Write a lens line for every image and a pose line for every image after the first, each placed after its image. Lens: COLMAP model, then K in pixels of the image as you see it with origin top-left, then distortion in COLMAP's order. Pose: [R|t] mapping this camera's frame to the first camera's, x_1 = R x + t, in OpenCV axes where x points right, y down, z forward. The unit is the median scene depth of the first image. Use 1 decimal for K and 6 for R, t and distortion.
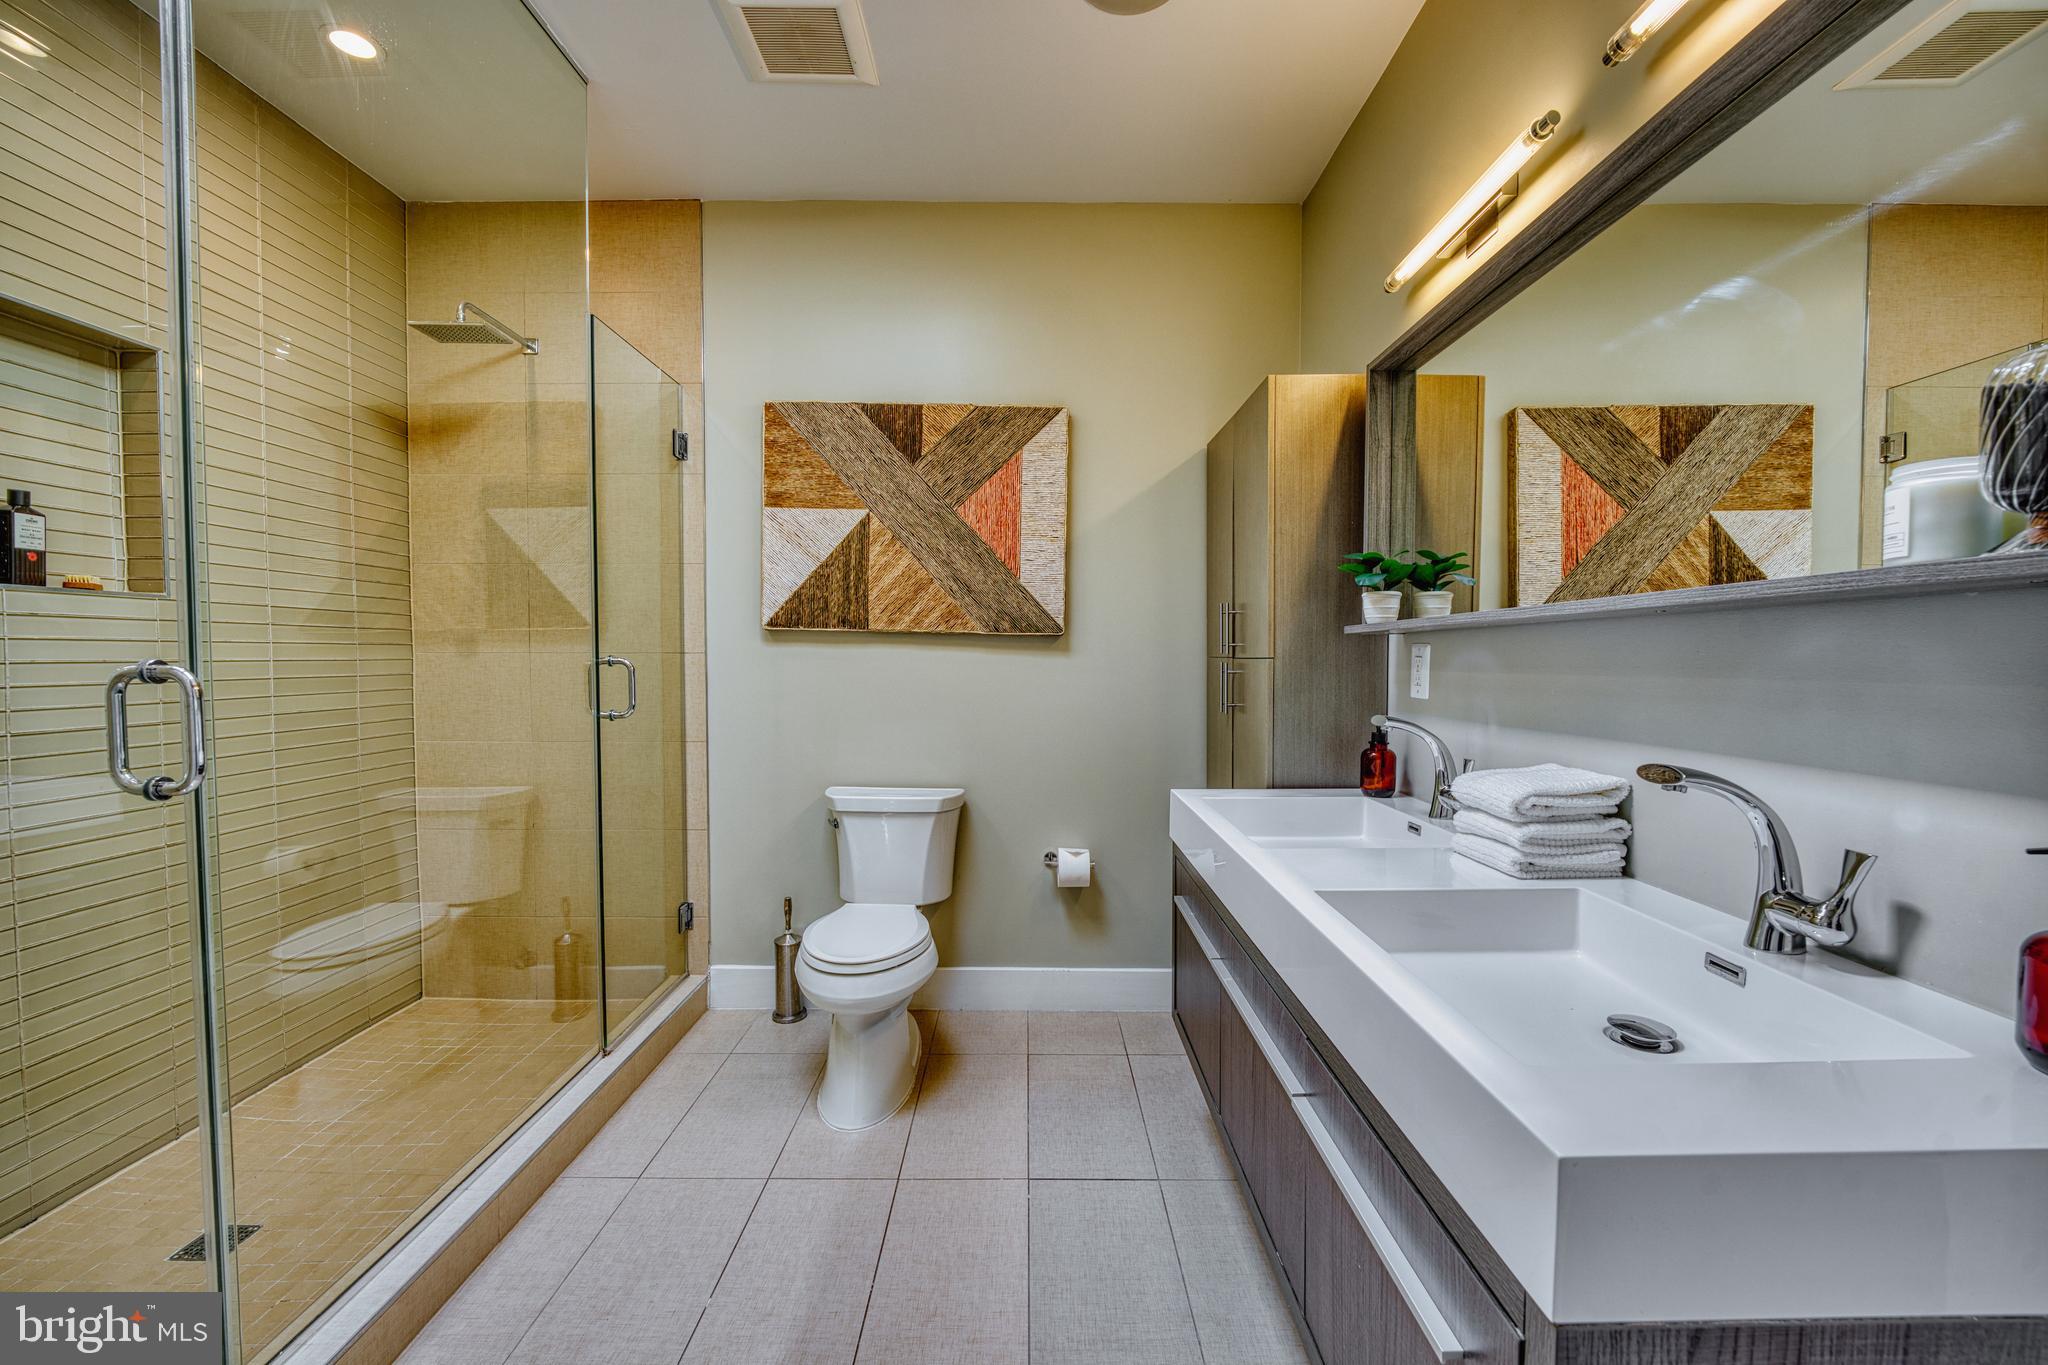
lens RADIAL K [[824.5, 0, 1027.5], [0, 824.5, 686.3], [0, 0, 1]] dist [-0.008101, -0.000244]
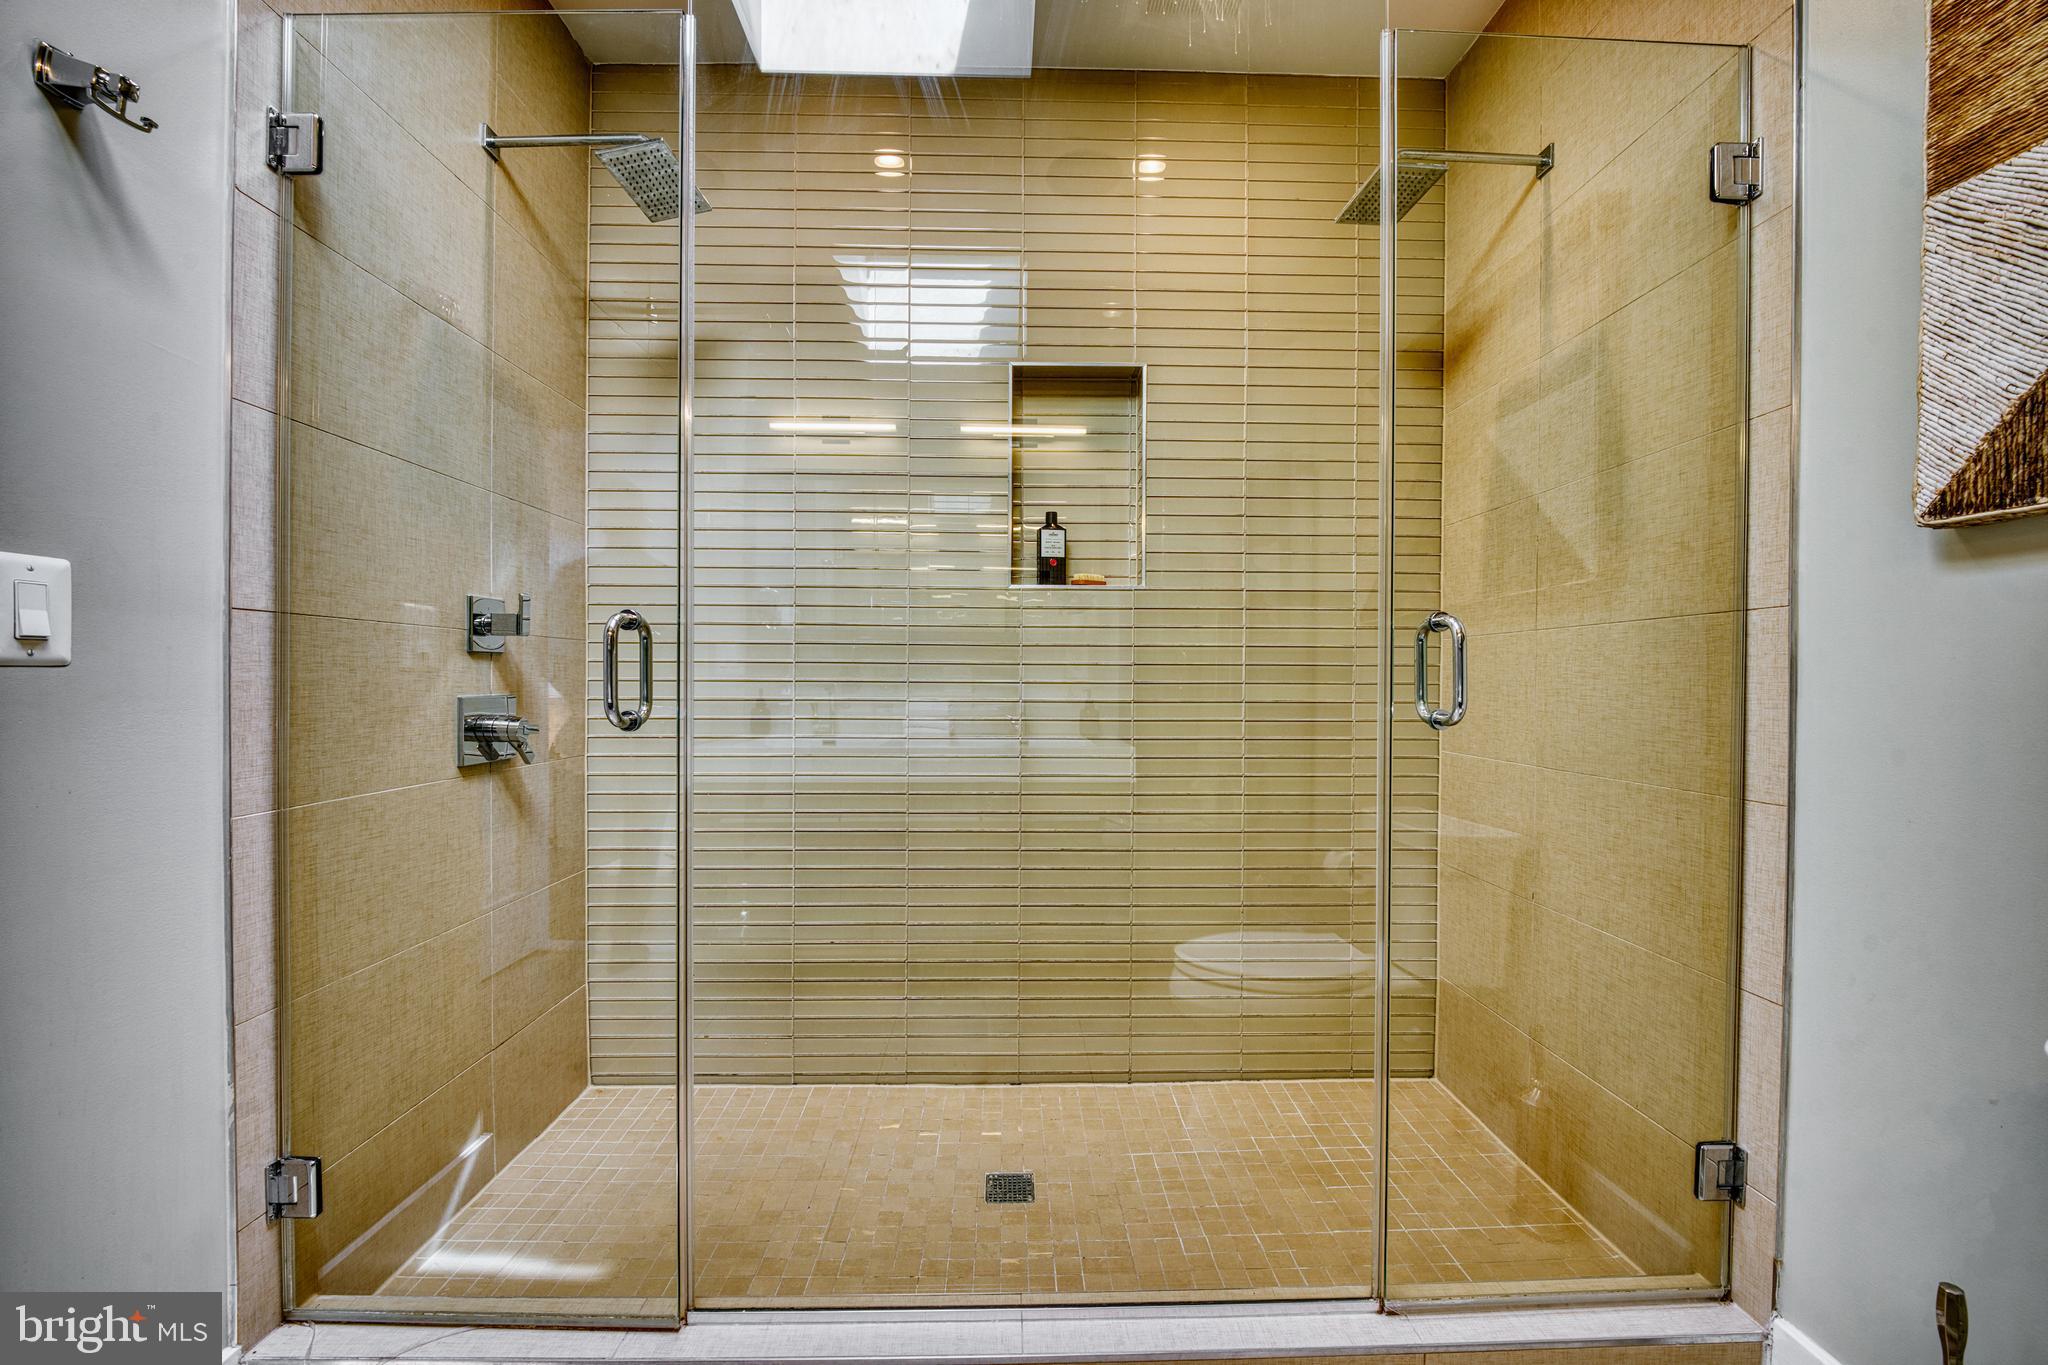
lens RADIAL K [[831.2, 0, 1037.5], [0, 831.2, 685.4], [0, 0, 1]] dist [-0.004349, -0.000166]
pose [[0.023857, 0.004148, -0.999707, 0.045224], [-0.040701, 0.999166, 0.003174, 0.017872], [0.998887, 0.040613, 0.024006, 0.596619]]
